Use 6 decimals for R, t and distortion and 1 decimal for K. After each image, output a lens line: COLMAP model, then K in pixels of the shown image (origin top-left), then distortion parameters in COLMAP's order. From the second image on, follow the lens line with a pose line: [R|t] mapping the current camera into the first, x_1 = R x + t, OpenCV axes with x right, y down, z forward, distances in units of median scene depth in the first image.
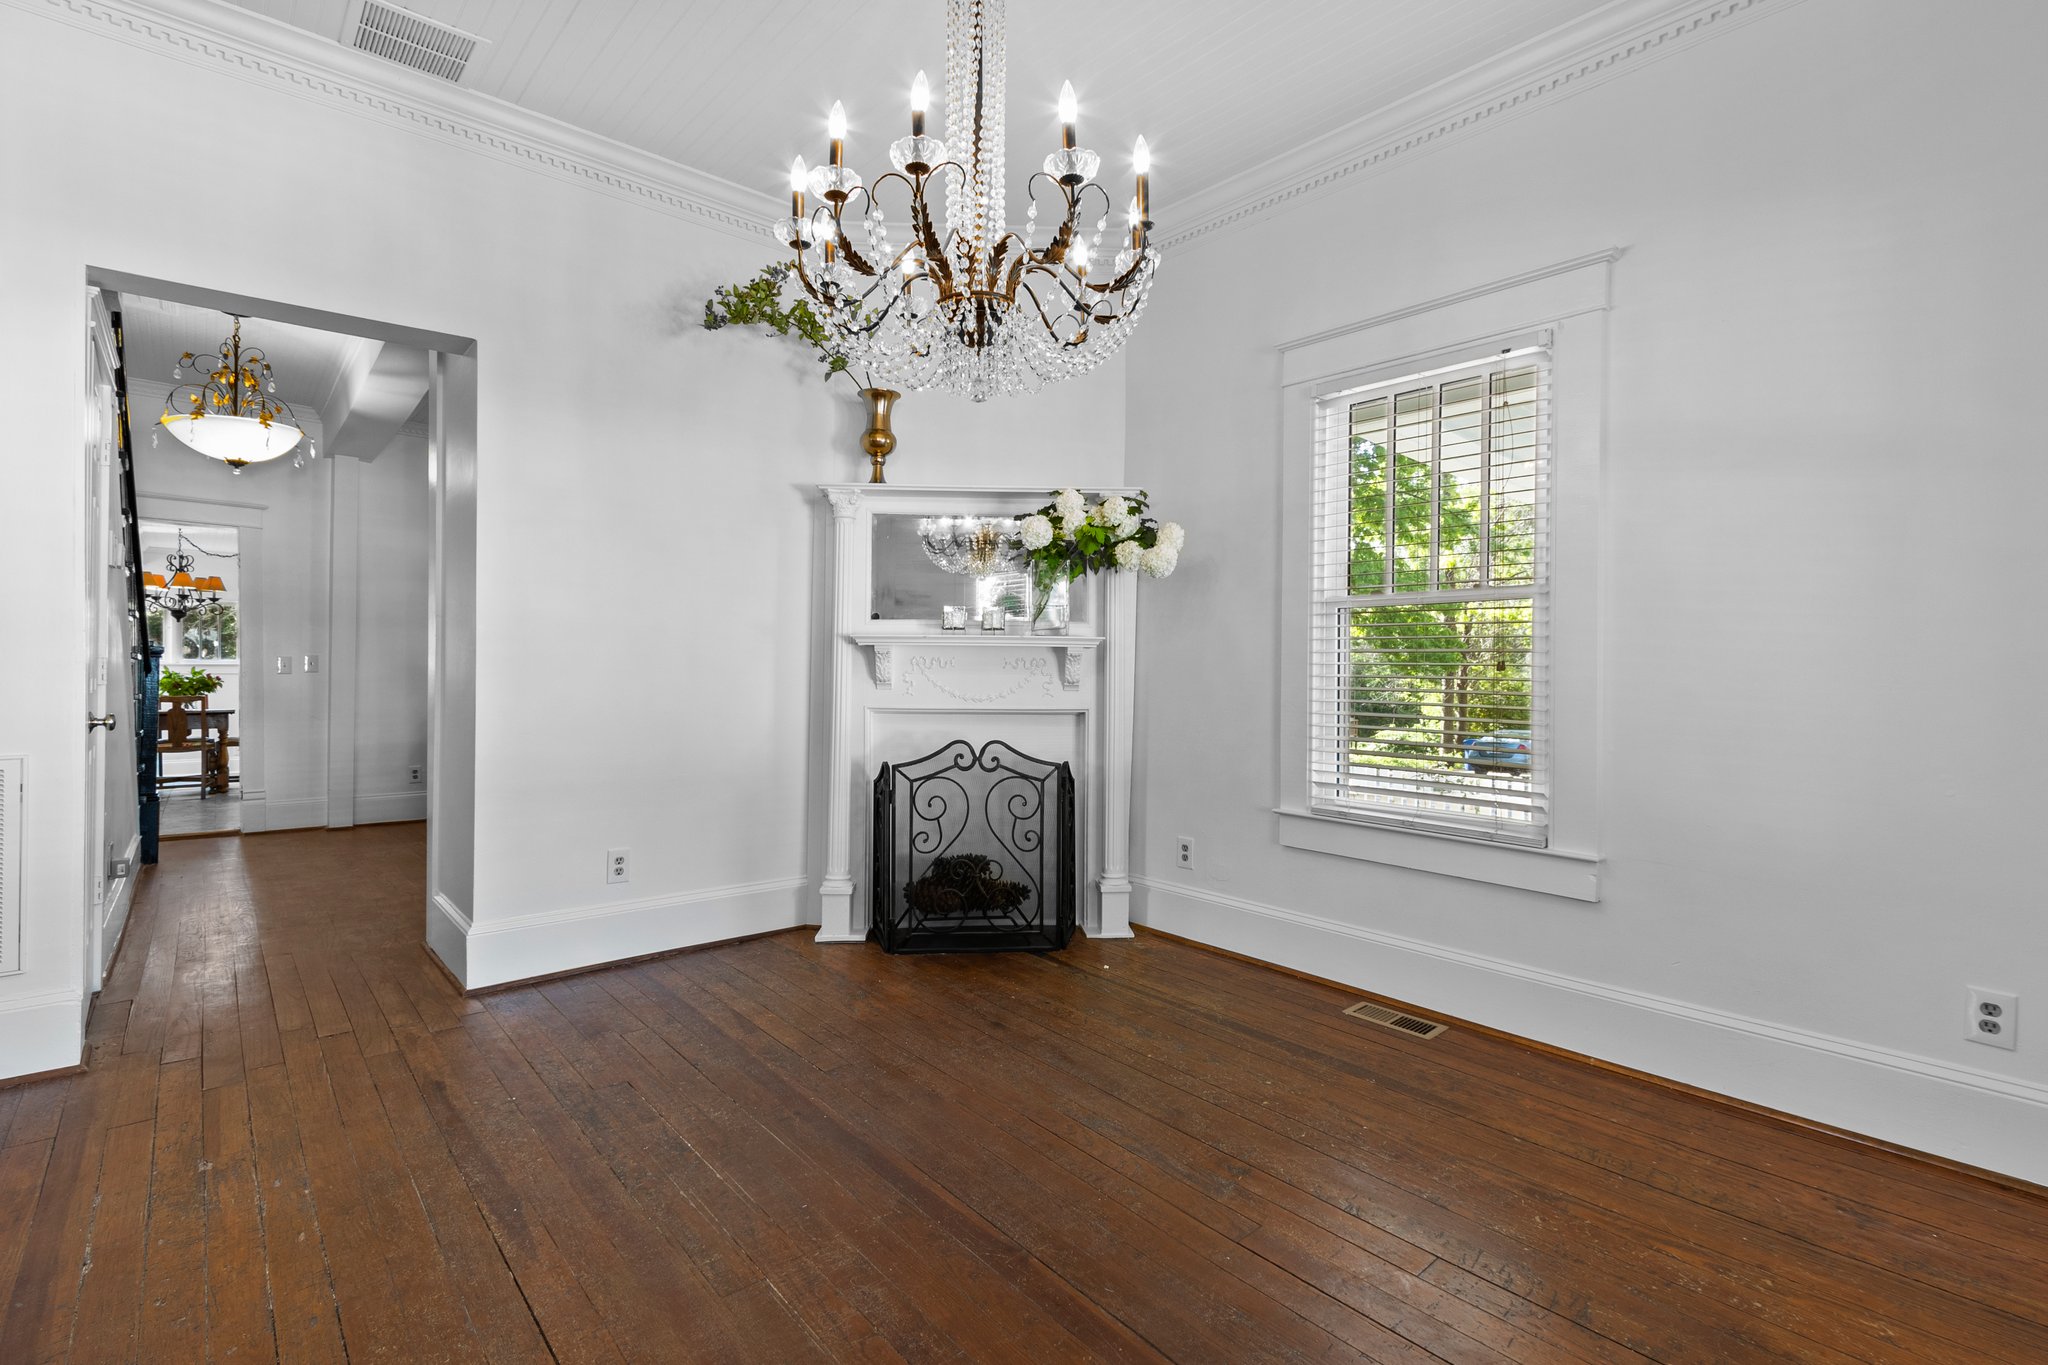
lens RADIAL K [[944.2, 0, 1018.2], [0, 944.2, 673.5], [0, 0, 1]] dist [0.017668, 0.000369]
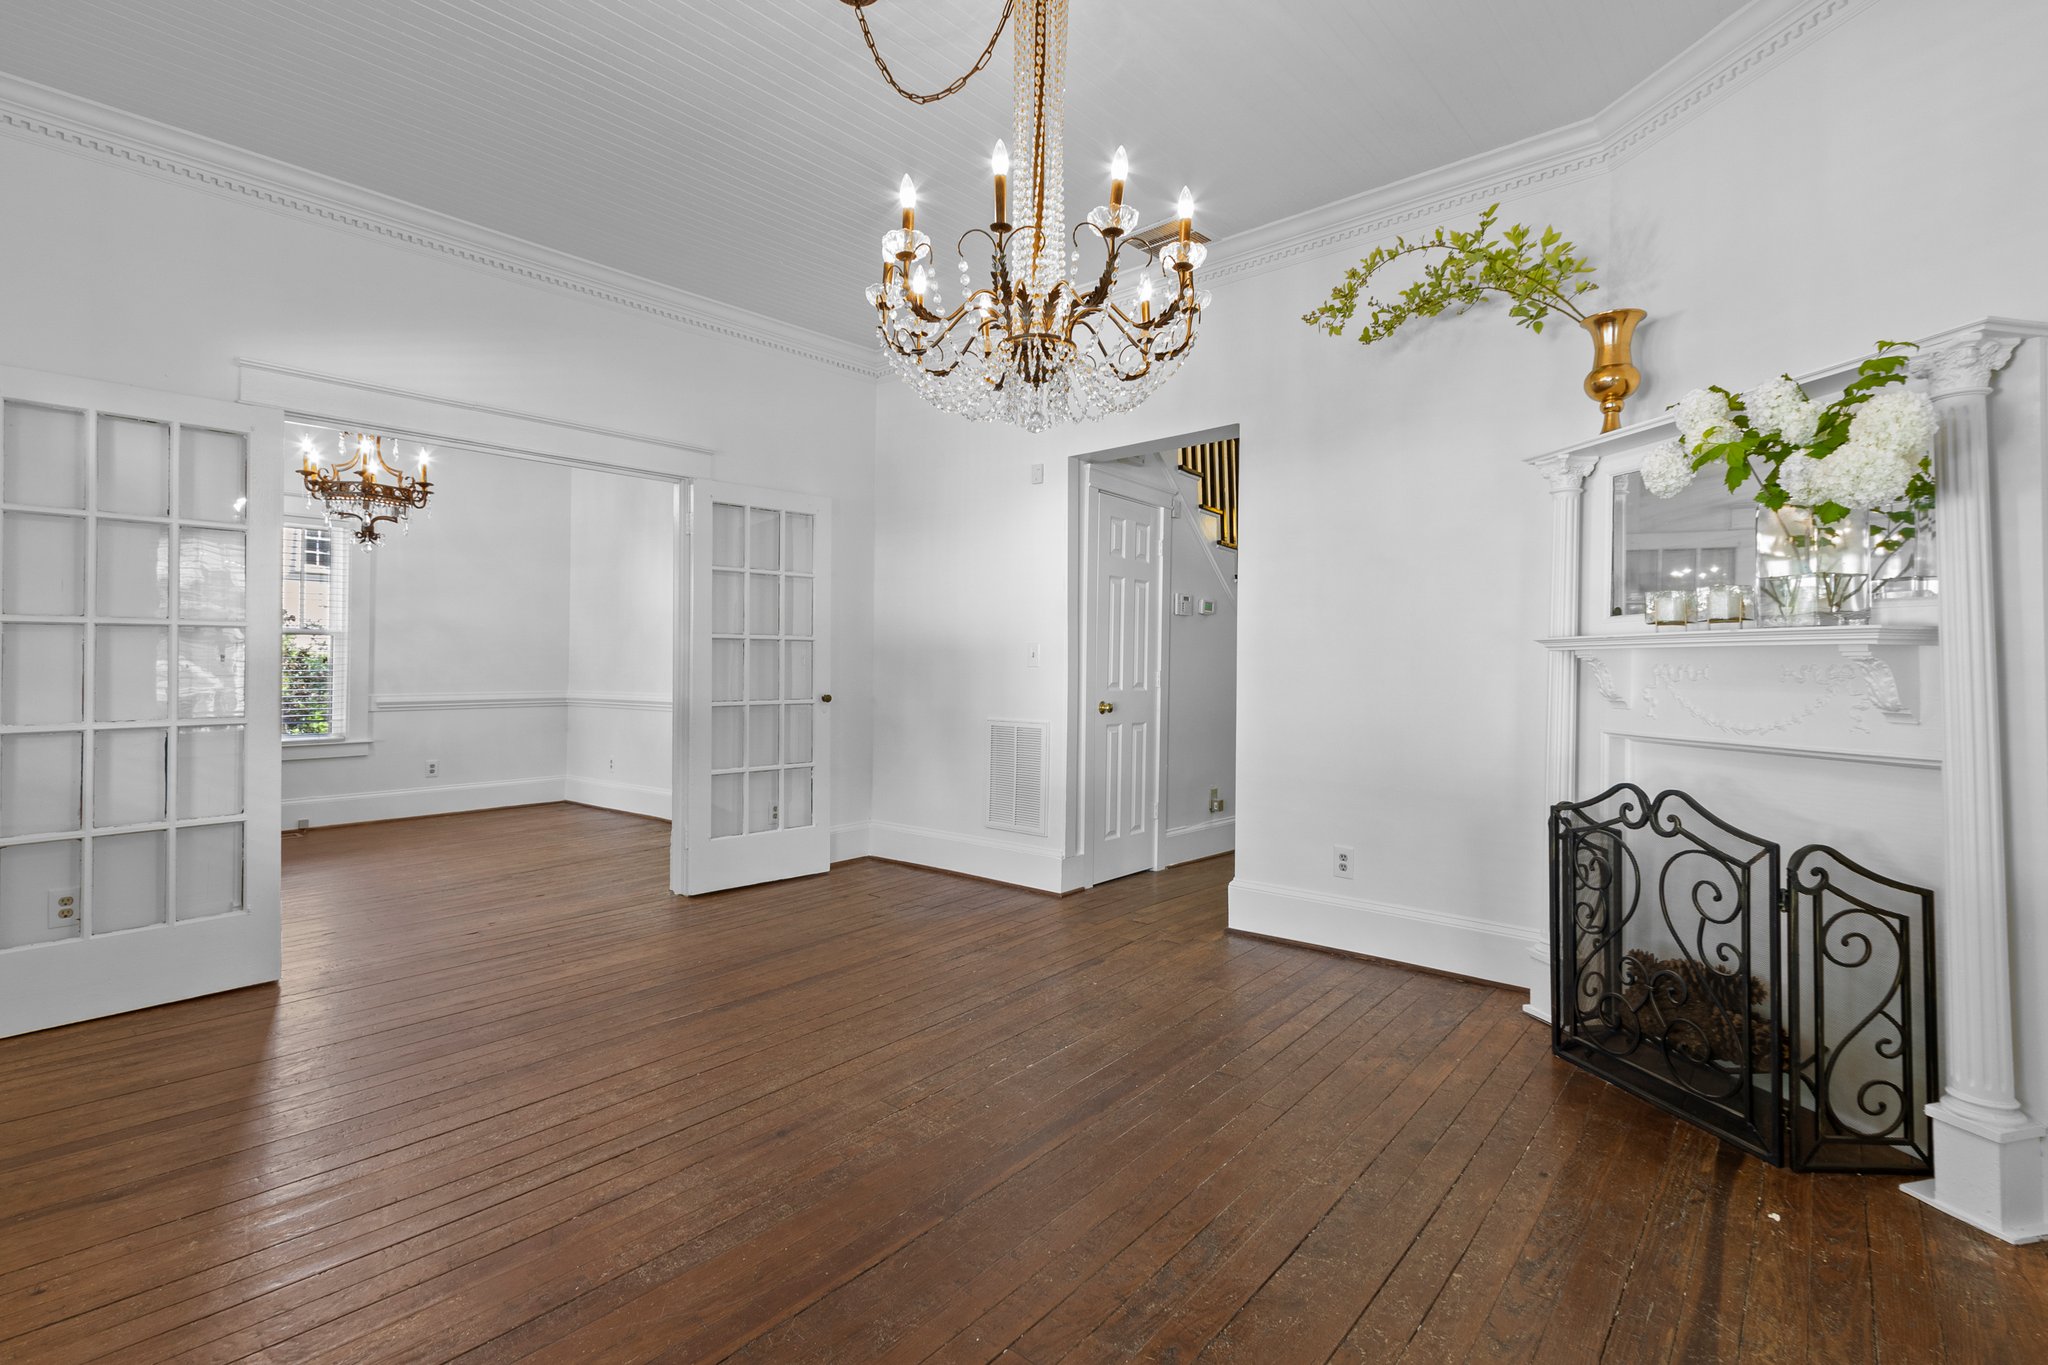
lens RADIAL K [[944.2, 0, 1035.8], [0, 944.2, 662.7], [0, 0, 1]] dist [0.017668, 0.000369]
pose [[0.177523, -0.011595, -0.984048, 0.557319], [-0.017705, 0.999731, -0.014974, -0.000372], [0.983957, 0.020081, 0.177270, 0.448867]]
